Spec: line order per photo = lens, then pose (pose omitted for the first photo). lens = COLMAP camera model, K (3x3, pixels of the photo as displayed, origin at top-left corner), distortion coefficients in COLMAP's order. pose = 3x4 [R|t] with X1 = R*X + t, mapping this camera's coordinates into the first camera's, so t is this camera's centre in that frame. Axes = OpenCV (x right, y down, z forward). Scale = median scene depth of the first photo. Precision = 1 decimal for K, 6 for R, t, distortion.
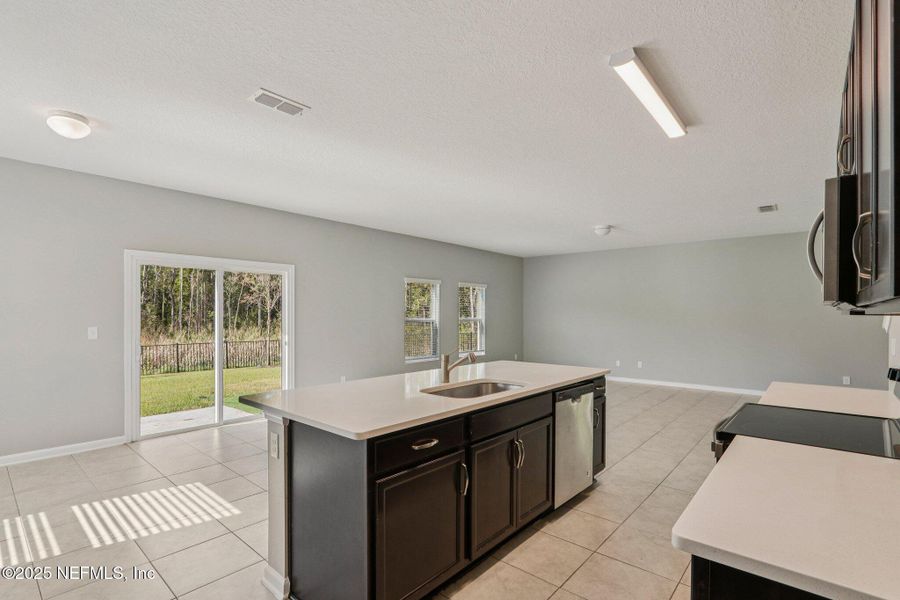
lens RADIAL K [[429.0, 0, 443.3], [0, 429.0, 316.1], [0, 0, 1]] dist [0.000172, -0.000097]
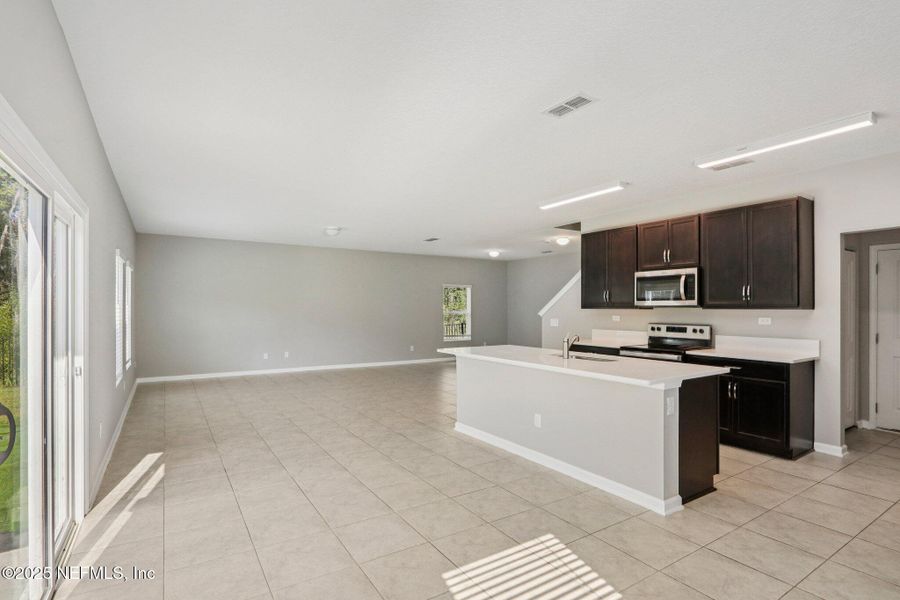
lens RADIAL K [[429.0, 0, 443.3], [0, 429.0, 316.1], [0, 0, 1]] dist [0.000172, -0.000097]
pose [[0.290632, -0.022600, 0.956568, -0.579453], [0.007870, 0.999744, 0.021229, -0.005186], [-0.956802, 0.001358, 0.290736, 0.402046]]
